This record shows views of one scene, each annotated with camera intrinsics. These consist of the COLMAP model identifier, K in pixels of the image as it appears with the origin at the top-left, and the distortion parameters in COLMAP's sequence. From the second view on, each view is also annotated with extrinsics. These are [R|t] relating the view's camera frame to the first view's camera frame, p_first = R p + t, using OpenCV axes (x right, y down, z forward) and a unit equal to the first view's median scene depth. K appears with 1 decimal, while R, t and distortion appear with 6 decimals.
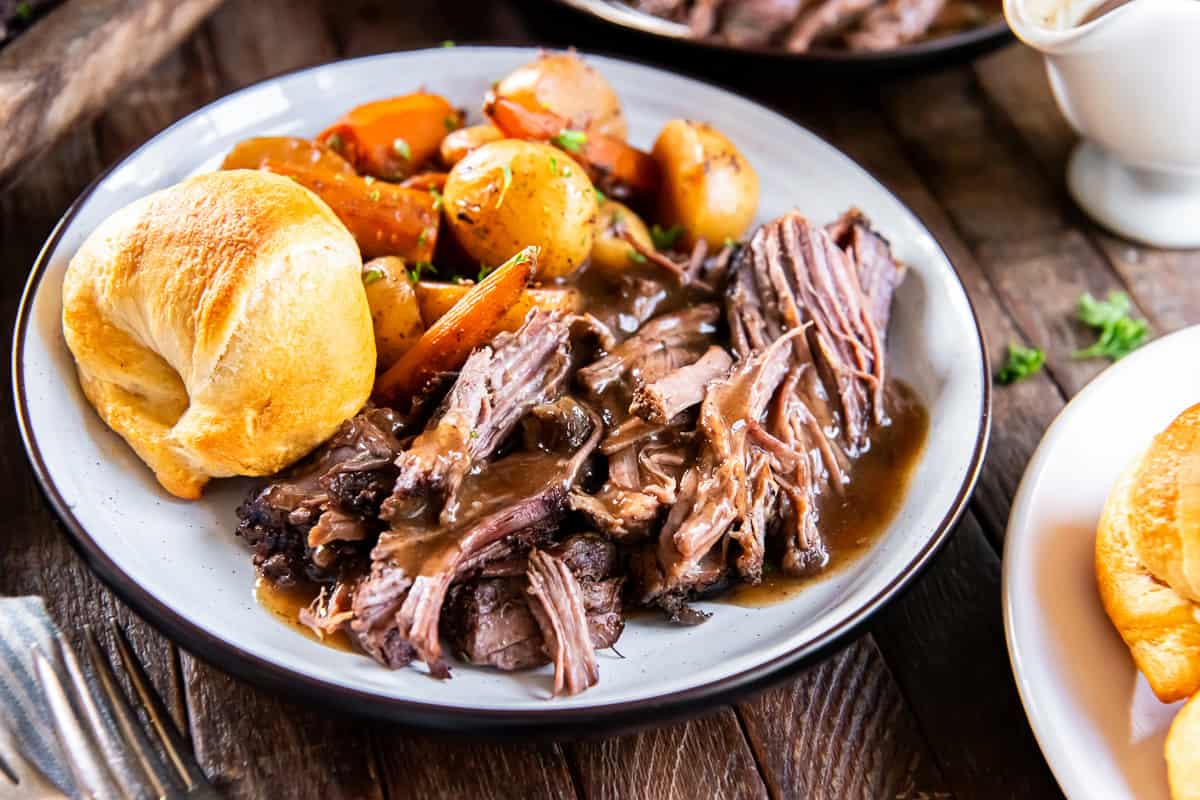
lens RADIAL K [[1185.6, 0, 600.1], [0, 1185.6, 347.8], [0, 0, 1]] dist [-0.002958, 0.008863]
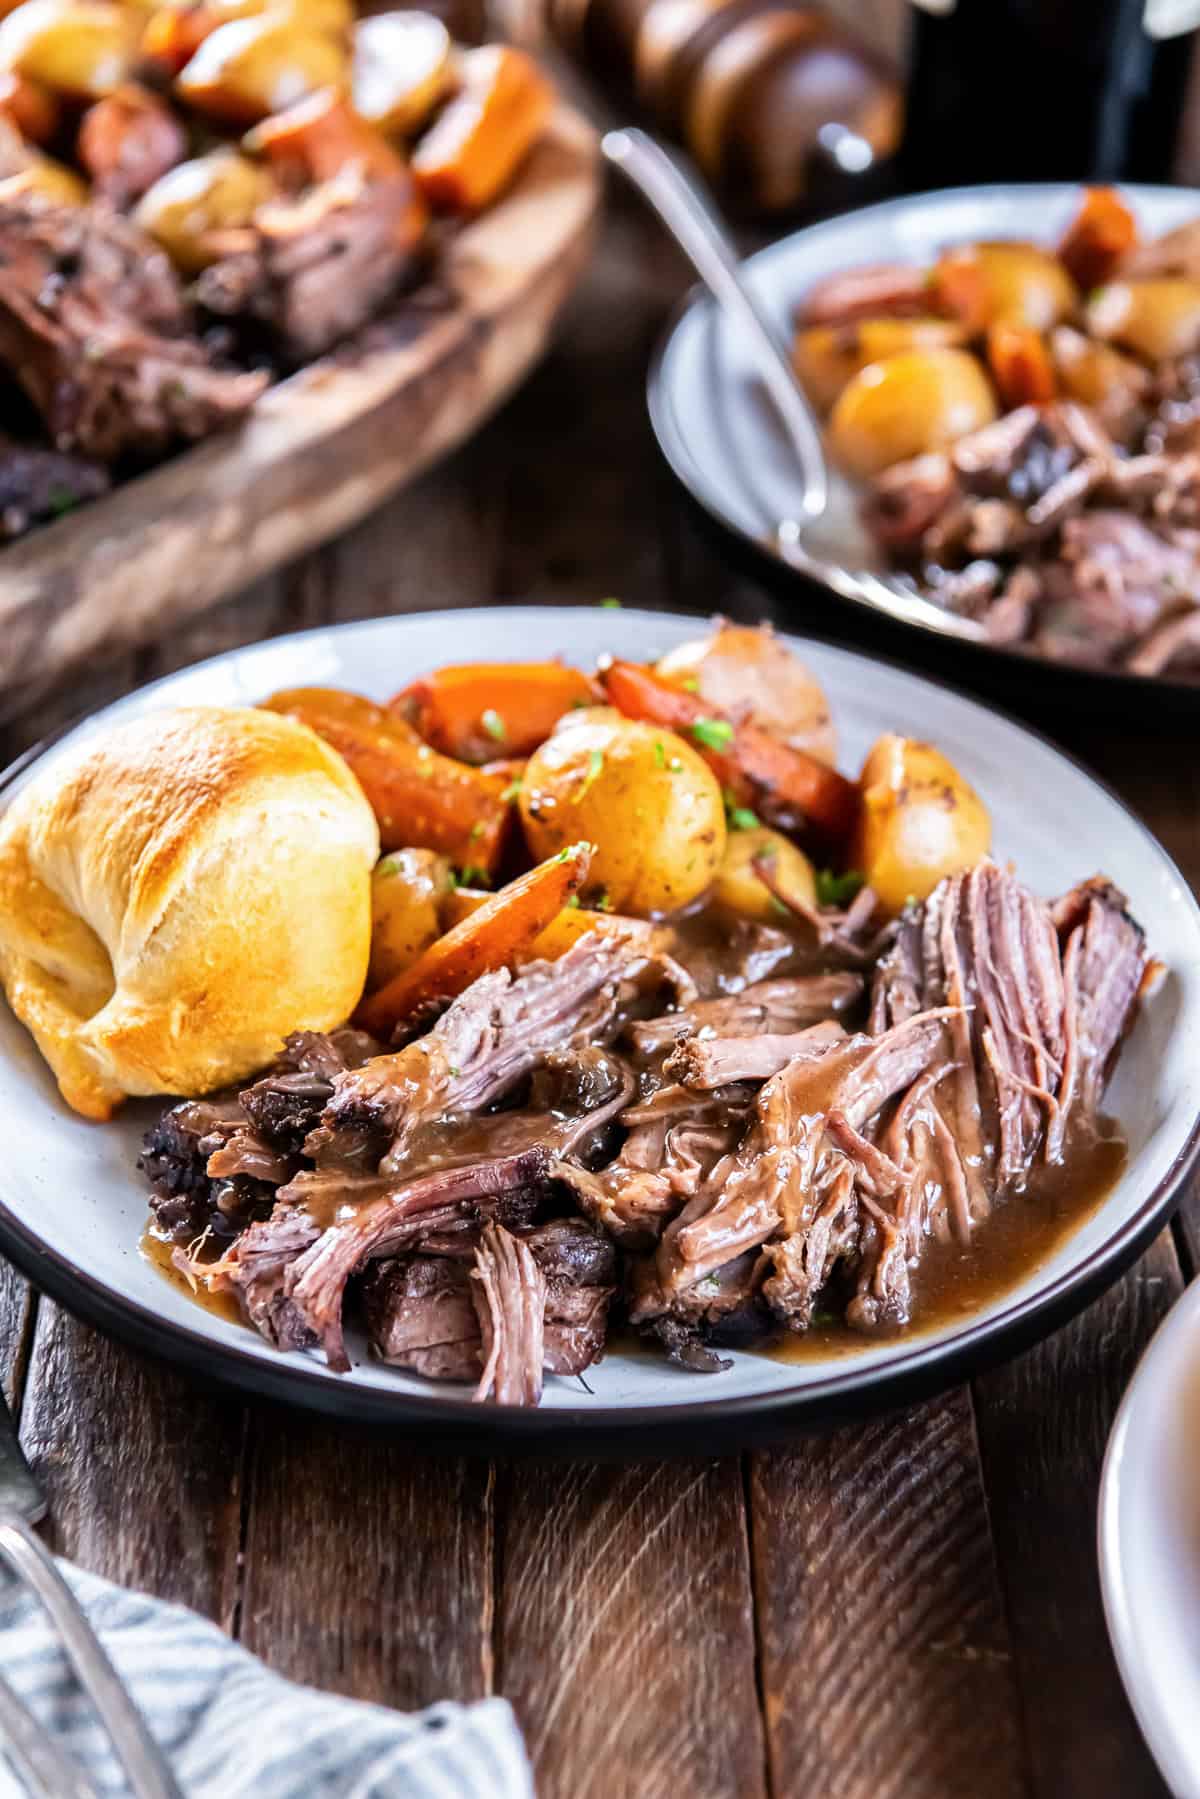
lens RADIAL K [[1777.4, 0, 600.0], [0, 1777.4, 899.5], [0, 0, 1]] dist [-0.002958, 0.008863]
pose [[0.982081, 0.129266, -0.137141, 0.113390], [-0.142439, 0.985611, -0.091005, 0.050839], [0.123404, 0.108908, 0.986362, -0.094663]]
